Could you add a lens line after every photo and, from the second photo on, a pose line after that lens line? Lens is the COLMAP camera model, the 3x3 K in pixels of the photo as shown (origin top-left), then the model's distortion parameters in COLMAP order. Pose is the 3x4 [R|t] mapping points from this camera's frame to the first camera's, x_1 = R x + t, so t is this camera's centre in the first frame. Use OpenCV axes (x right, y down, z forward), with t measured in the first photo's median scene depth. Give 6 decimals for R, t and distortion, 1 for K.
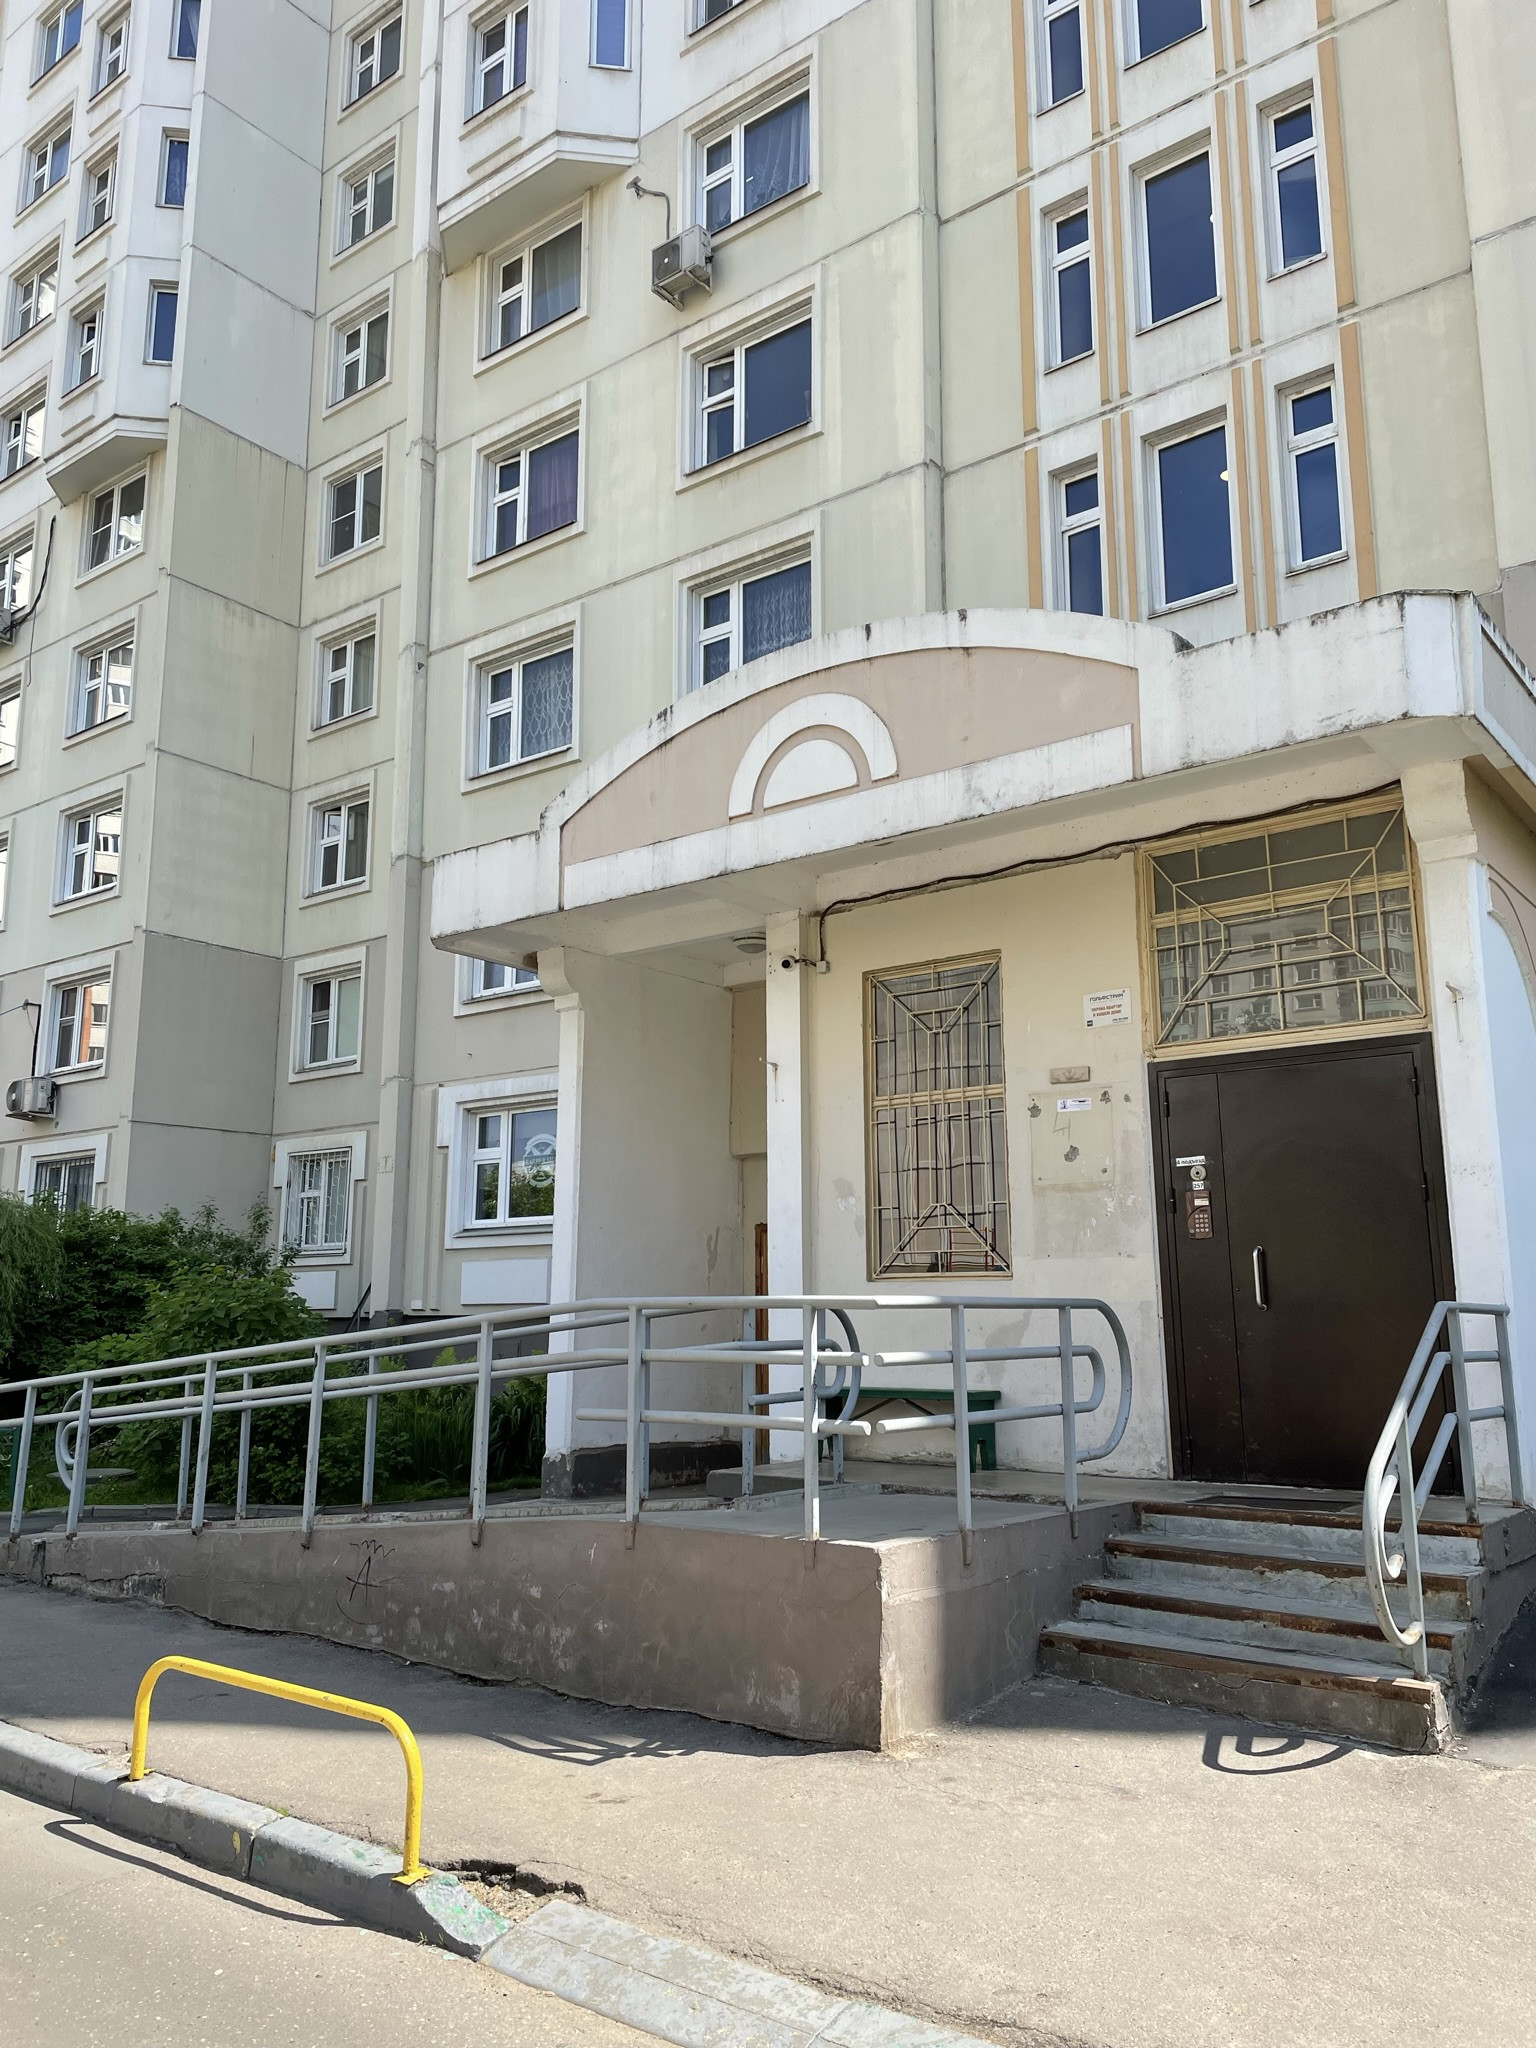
lens RADIAL K [[1536.1, 0, 788.3], [0, 1536.1, 1031.7], [0, 0, 1]] dist [0.091632, -0.100748]
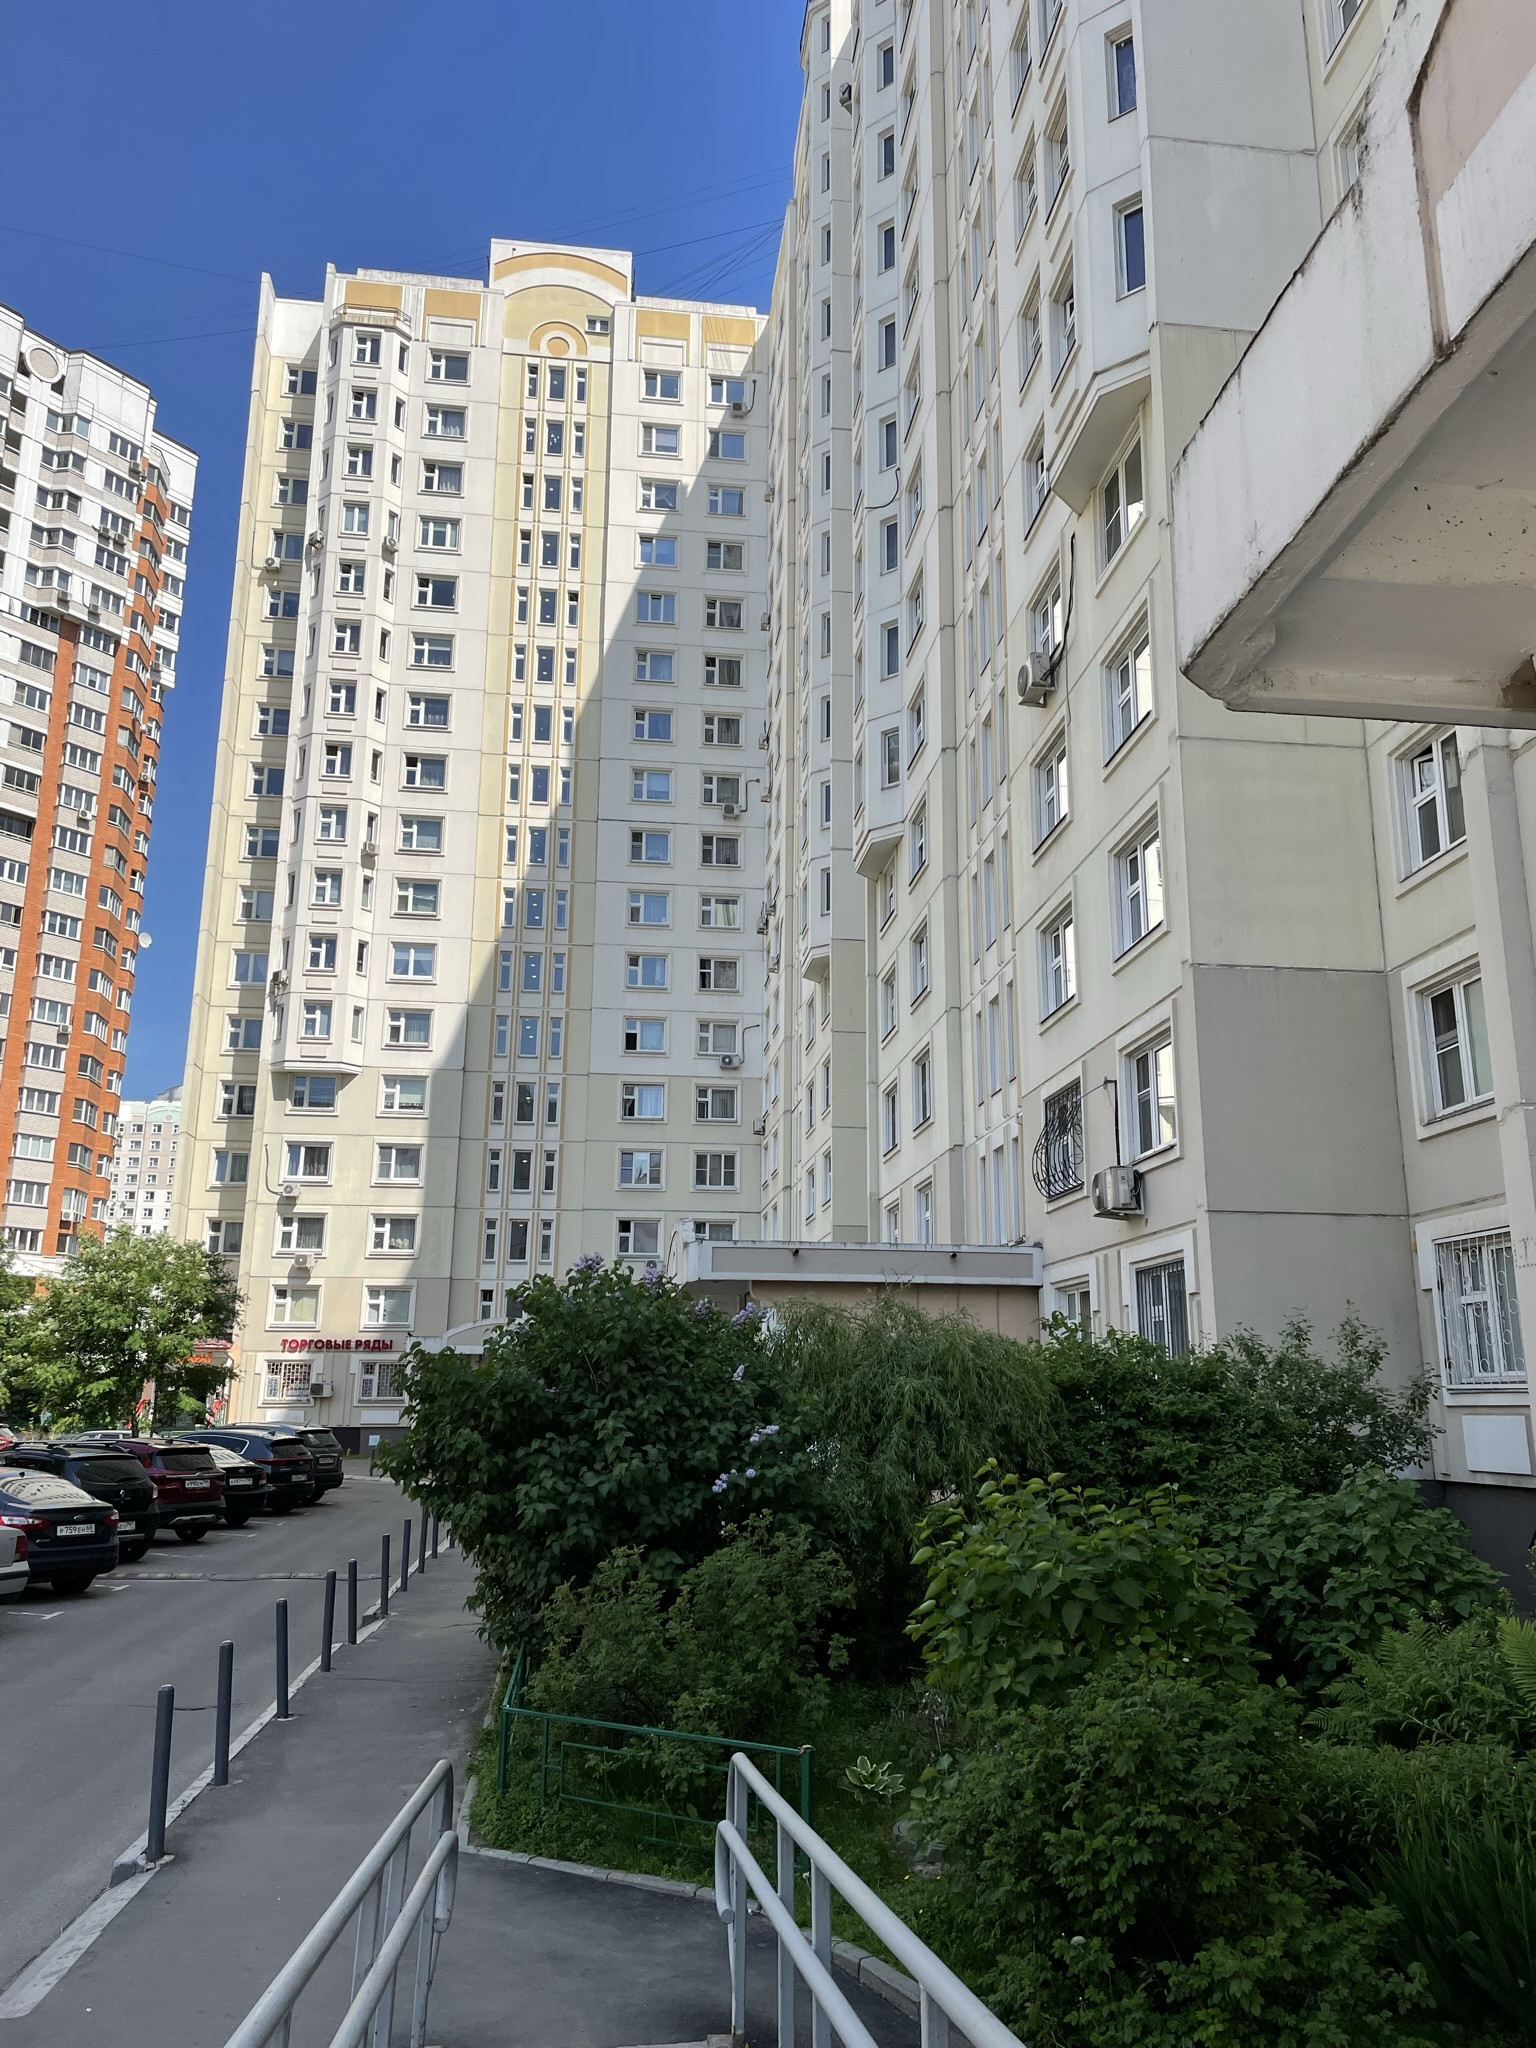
lens RADIAL K [[1536.1, 0, 788.3], [0, 1536.1, 1031.7], [0, 0, 1]] dist [0.091632, -0.100748]
pose [[0.701683, -0.163627, -0.693446, -0.022920], [0.124914, 0.986450, -0.106366, 0.023795], [0.701454, -0.011986, 0.712614, 0.291634]]
